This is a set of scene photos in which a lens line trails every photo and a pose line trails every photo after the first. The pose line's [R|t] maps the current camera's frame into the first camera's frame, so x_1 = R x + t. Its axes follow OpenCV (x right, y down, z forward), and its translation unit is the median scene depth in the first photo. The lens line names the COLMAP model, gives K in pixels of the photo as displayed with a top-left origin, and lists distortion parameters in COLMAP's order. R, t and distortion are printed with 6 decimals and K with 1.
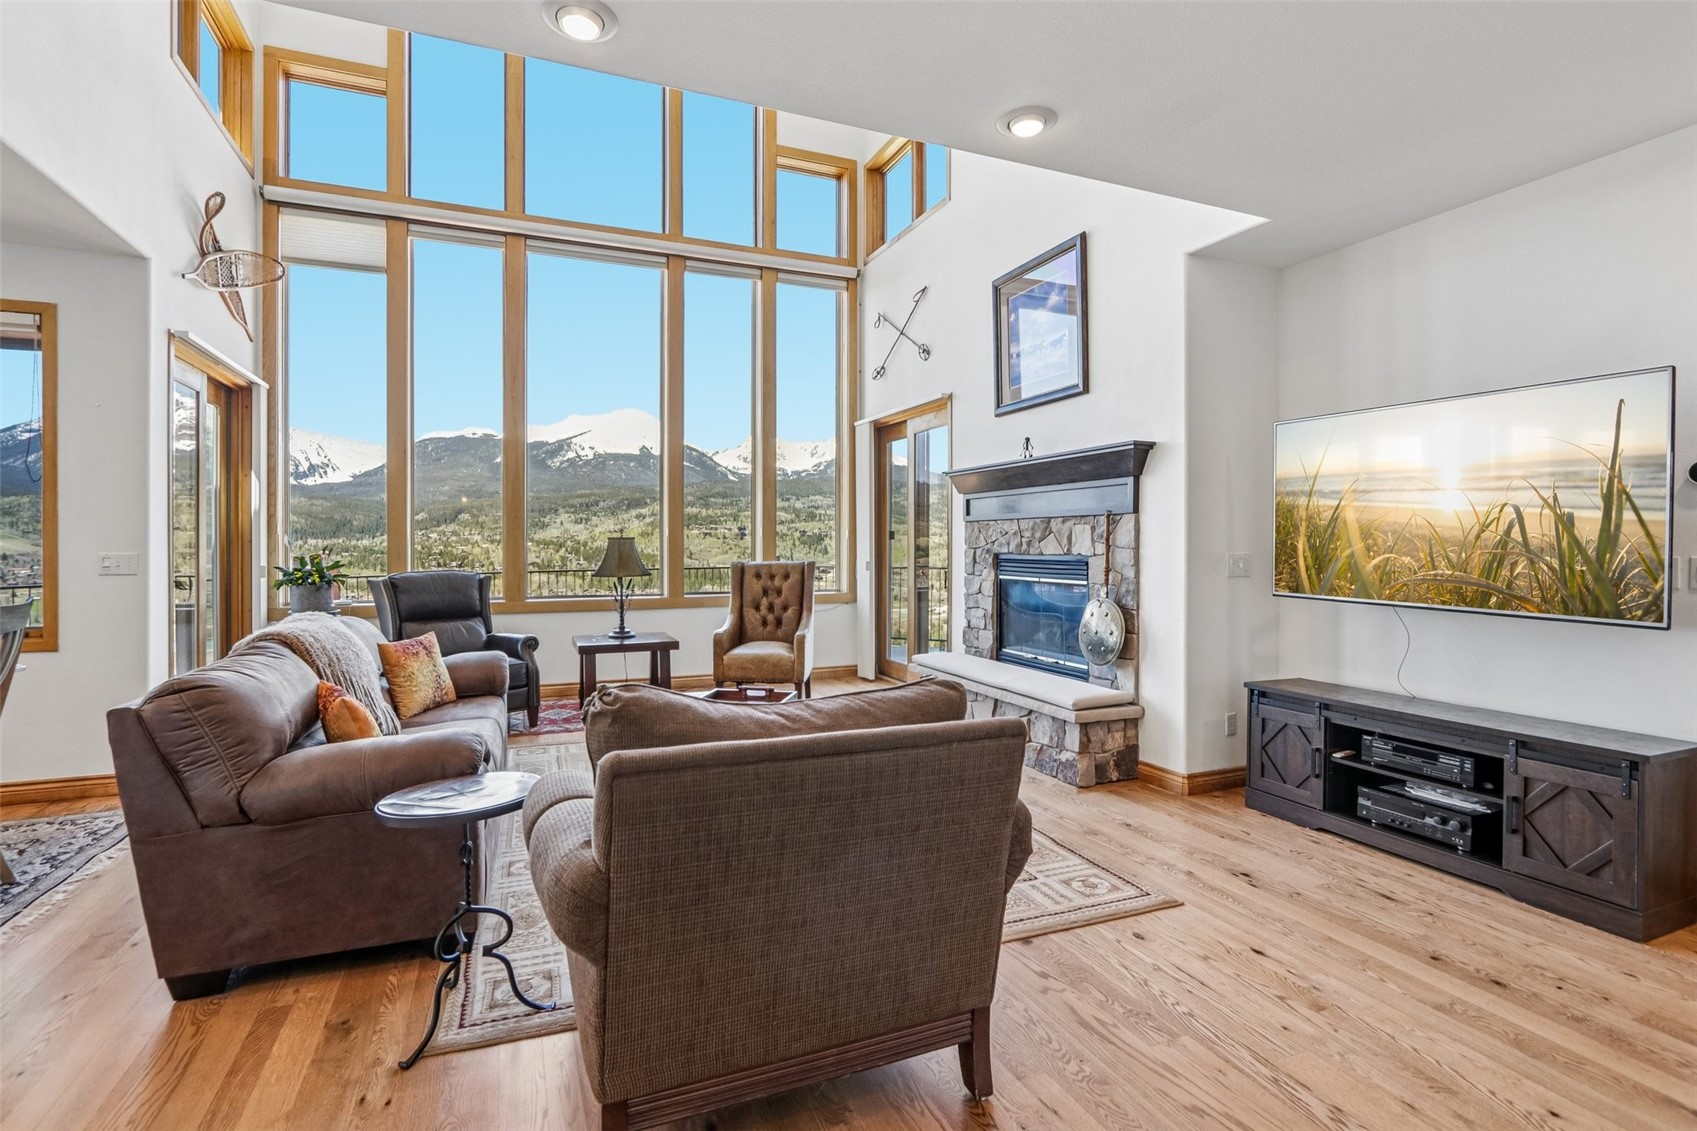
lens RADIAL K [[803.1, 0, 843.1], [0, 803.1, 545.7], [0, 0, 1]] dist [-0.012425, -0.000324]
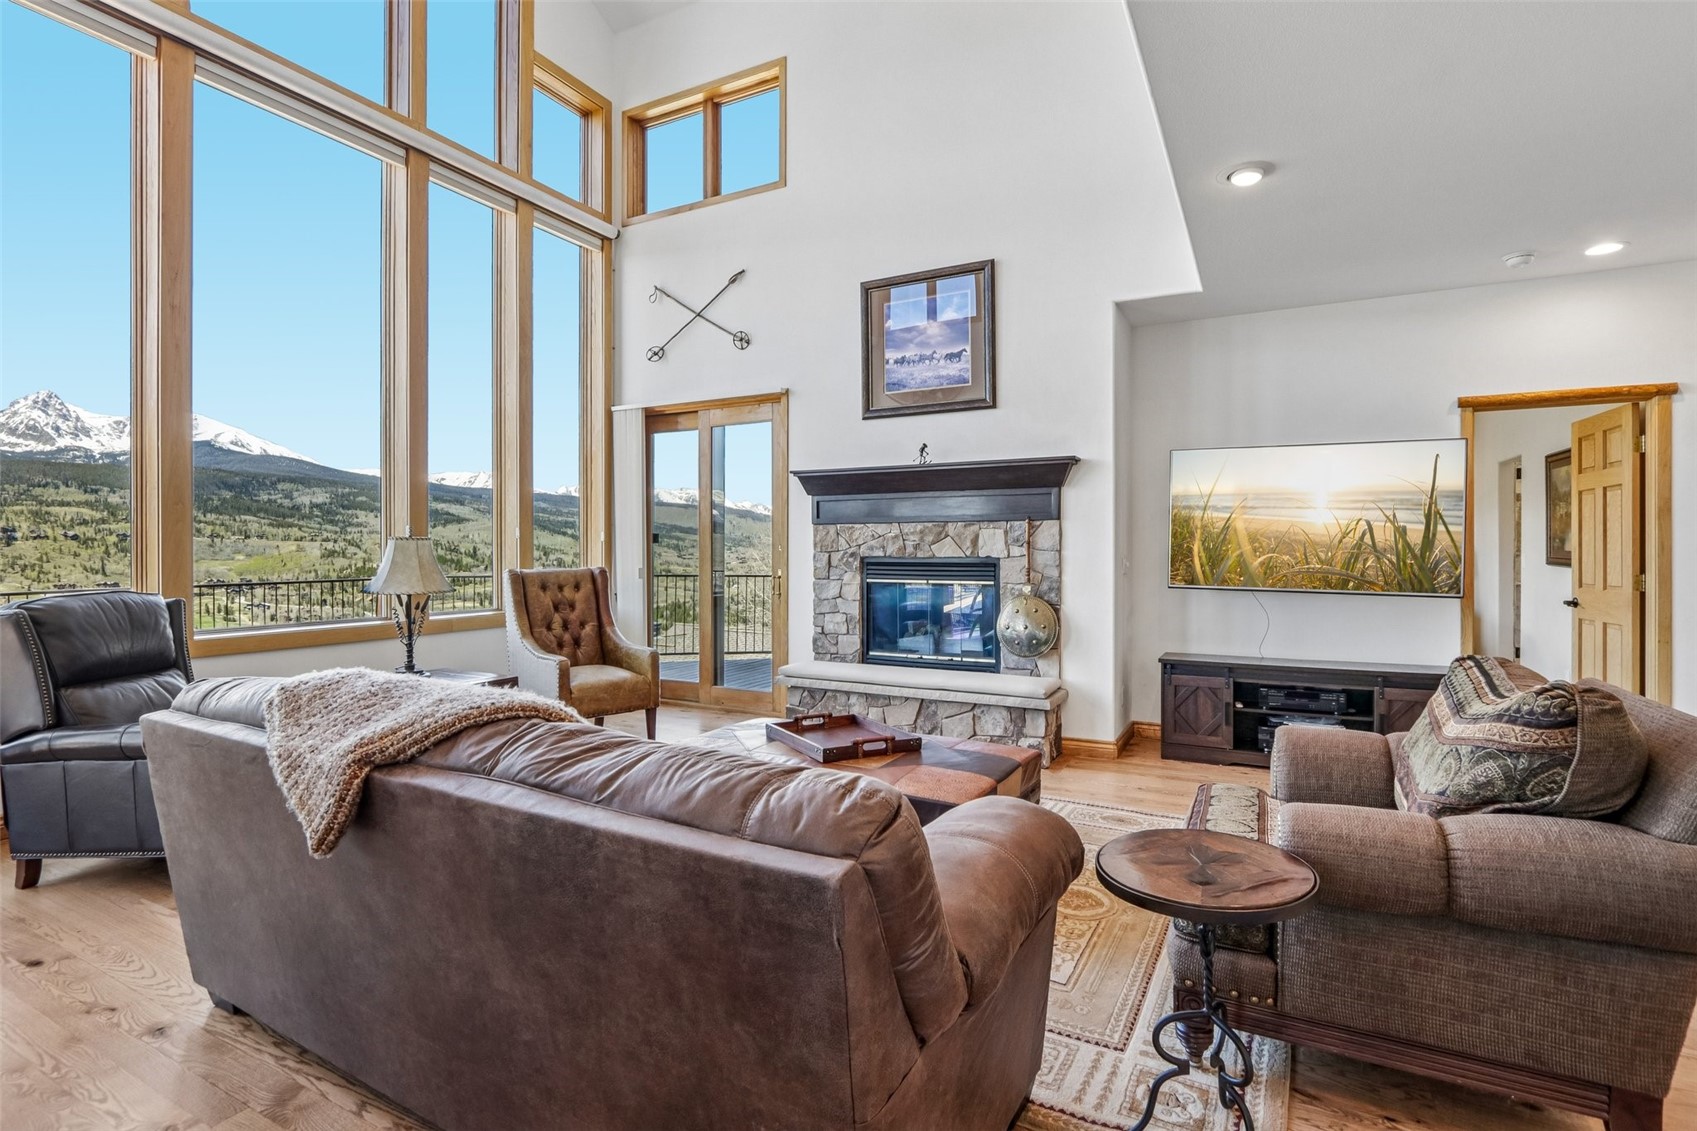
lens RADIAL K [[810.3, 0, 839.1], [0, 810.3, 553.6], [0, 0, 1]] dist [-0.011996, 0.000015]
pose [[0.776137, -0.001980, 0.630561, -0.630671], [0.001797, 0.999998, 0.000928, 0.006288], [-0.630561, 0.000413, 0.776139, 0.322767]]
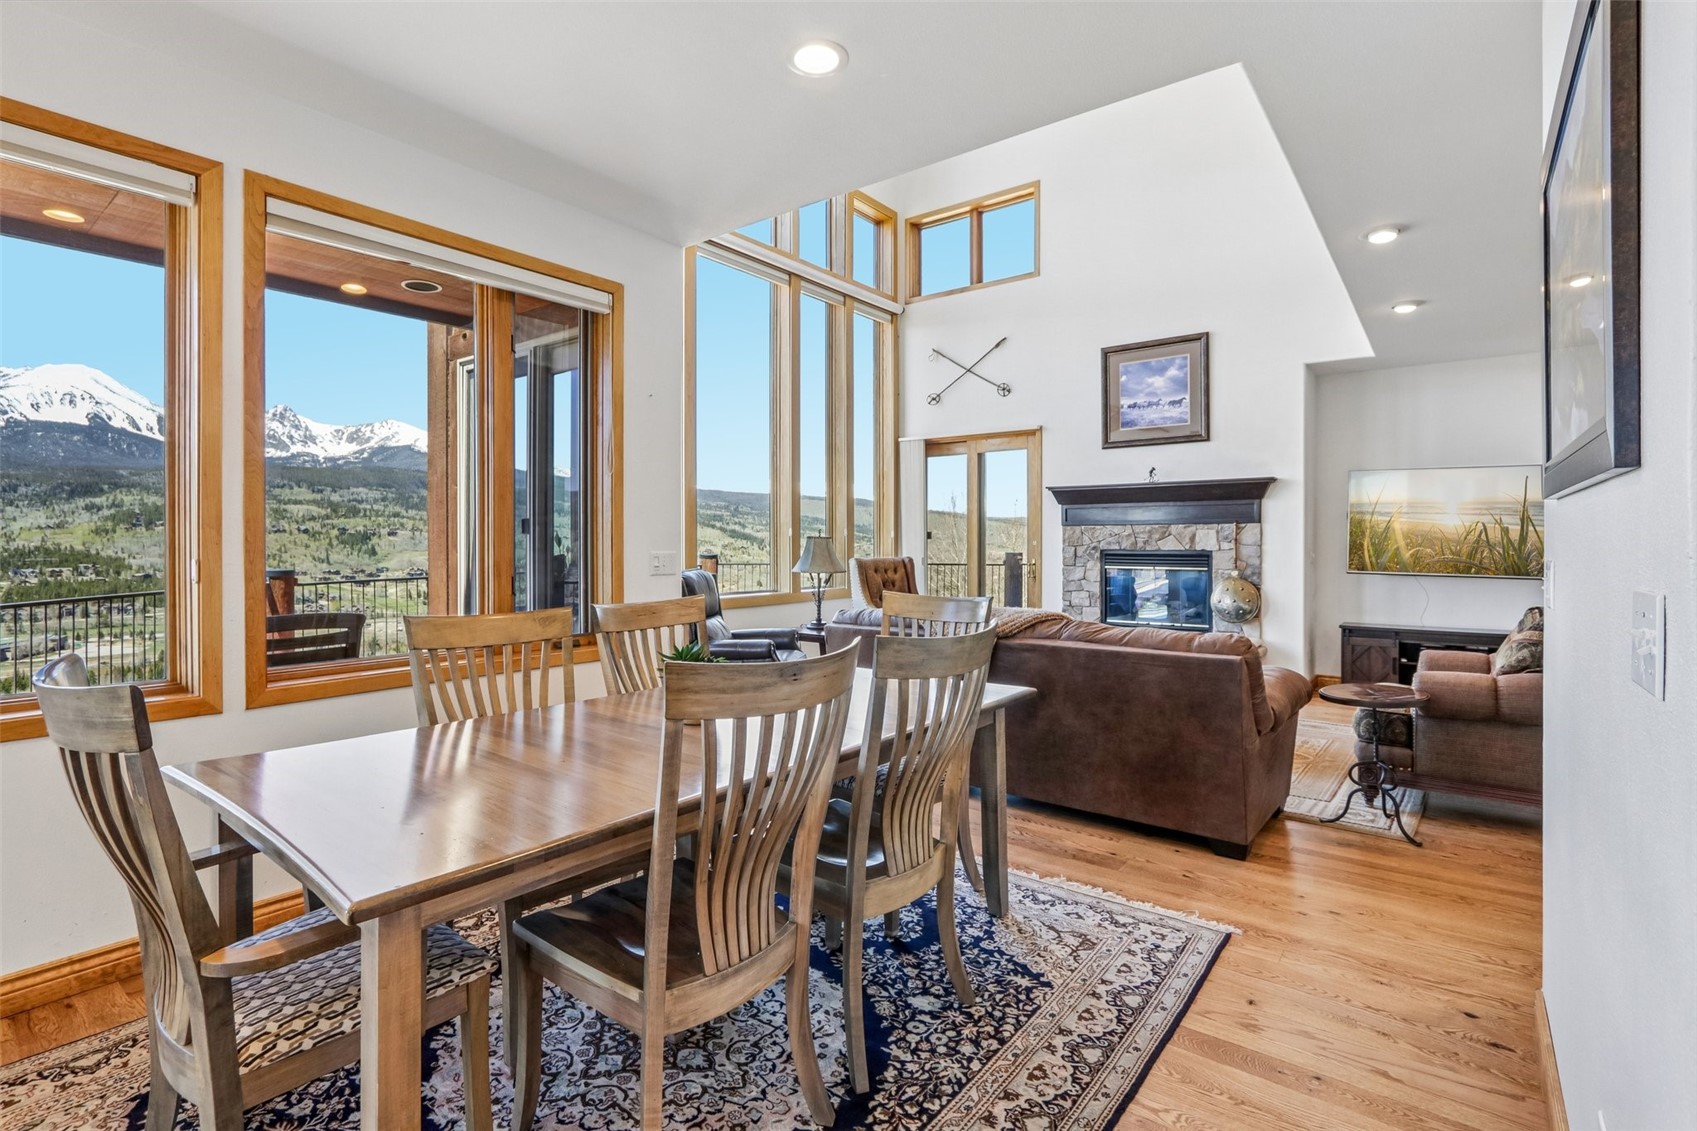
lens RADIAL K [[803.1, 0, 843.1], [0, 803.1, 545.7], [0, 0, 1]] dist [-0.012425, -0.000324]
pose [[0.869733, -0.002243, 0.493518, -1.159102], [0.001950, 0.999997, 0.001109, 0.000737], [-0.493519, -0.000002, 0.869735, 0.053755]]
